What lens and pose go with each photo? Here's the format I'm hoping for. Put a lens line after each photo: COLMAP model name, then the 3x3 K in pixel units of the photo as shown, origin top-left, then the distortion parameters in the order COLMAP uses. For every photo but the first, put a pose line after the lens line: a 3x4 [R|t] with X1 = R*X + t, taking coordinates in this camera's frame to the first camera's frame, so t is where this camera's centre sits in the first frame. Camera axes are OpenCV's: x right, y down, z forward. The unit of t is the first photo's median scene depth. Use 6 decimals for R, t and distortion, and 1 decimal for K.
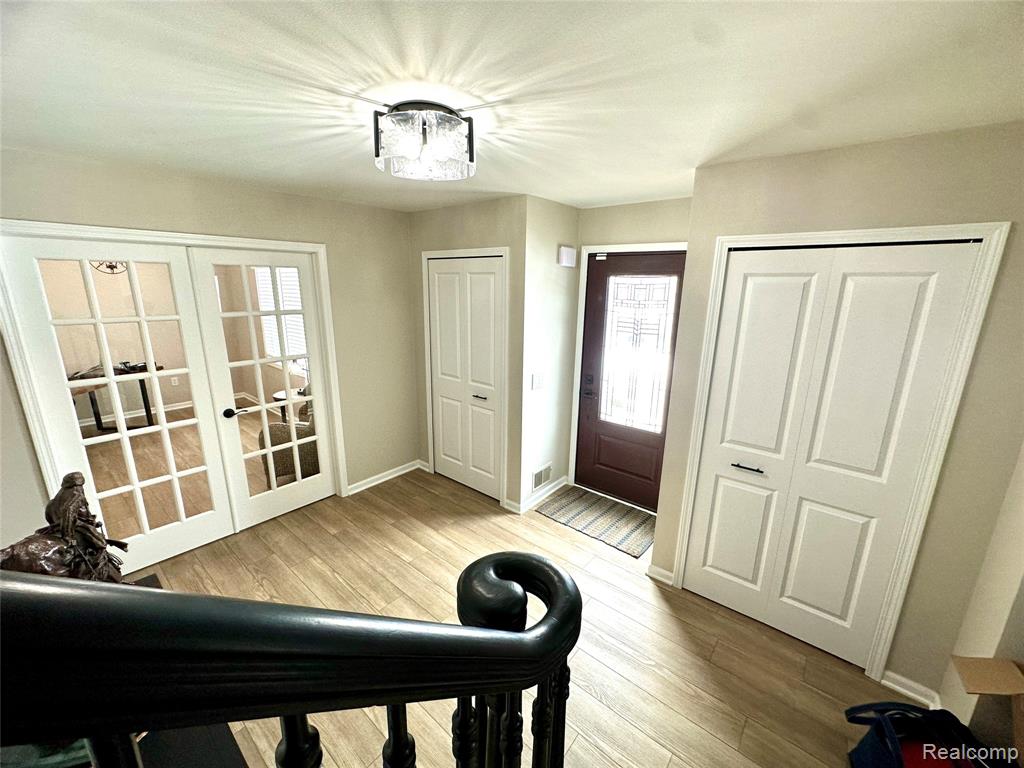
lens RADIAL K [[415.3, 0, 512.0], [0, 415.3, 384.0], [0, 0, 1]] dist [-0.002002, -0.000161]
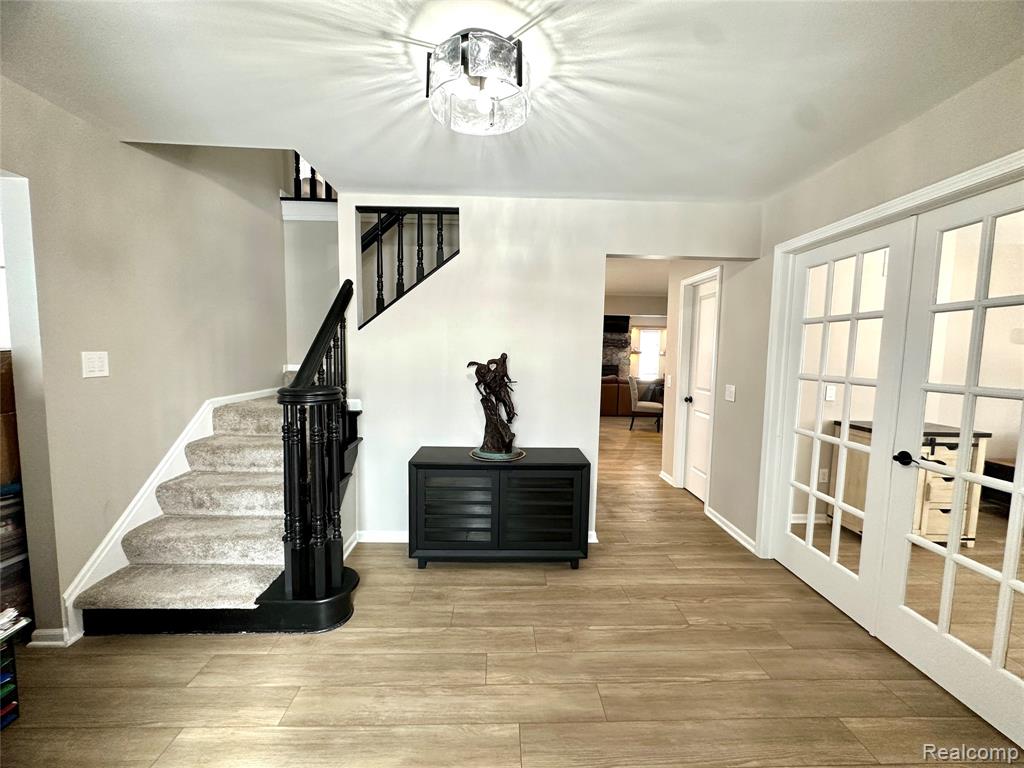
lens RADIAL K [[415.3, 0, 512.0], [0, 415.3, 384.0], [0, 0, 1]] dist [-0.002002, -0.000161]
pose [[-0.744995, 0.027211, -0.666515, 0.201982], [-0.186149, 0.950996, 0.246892, -0.081869], [0.640570, 0.308005, -0.703422, 0.964768]]
